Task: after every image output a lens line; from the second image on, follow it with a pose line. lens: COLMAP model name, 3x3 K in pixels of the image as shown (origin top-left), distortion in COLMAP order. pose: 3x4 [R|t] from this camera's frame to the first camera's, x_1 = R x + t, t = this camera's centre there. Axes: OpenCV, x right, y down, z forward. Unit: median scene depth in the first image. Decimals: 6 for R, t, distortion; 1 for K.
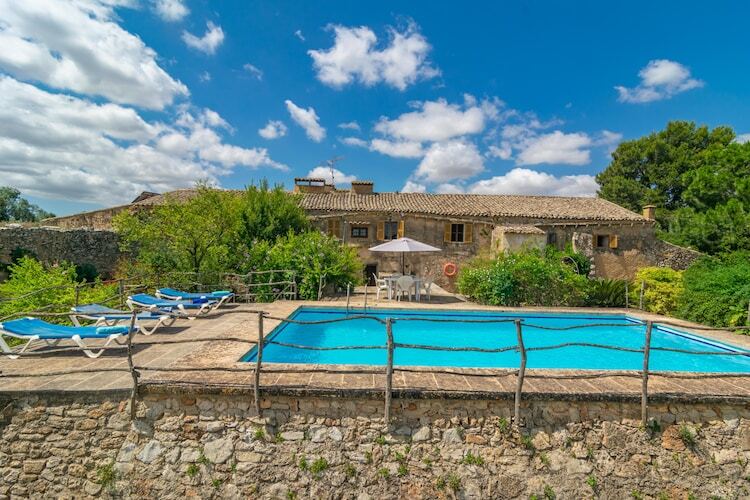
lens RADIAL K [[358.3, 0, 375.0], [0, 358.3, 250.0], [0, 0, 1]] dist [-0.000873, 0.000882]
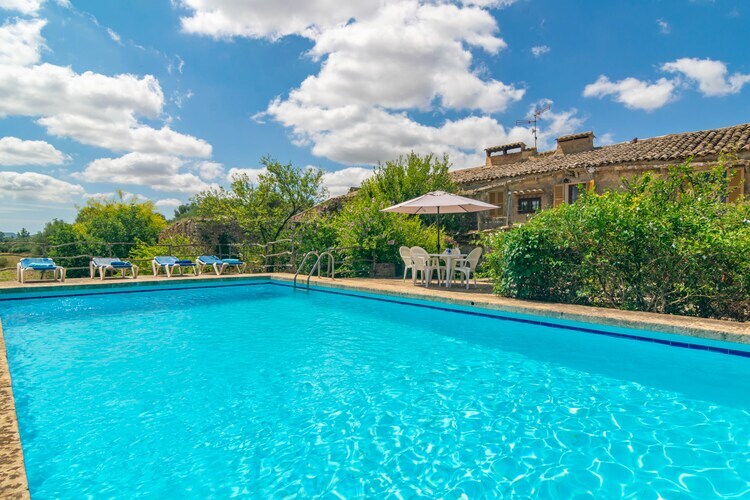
lens RADIAL K [[407.2, 0, 375.0], [0, 407.2, 250.0], [0, 0, 1]] dist [-0.005945, 0.001159]
pose [[0.678942, -0.009910, -0.734125, 0.833875], [-0.003946, 0.999845, -0.017147, 0.130697], [0.734182, 0.014539, 0.678798, 0.621528]]
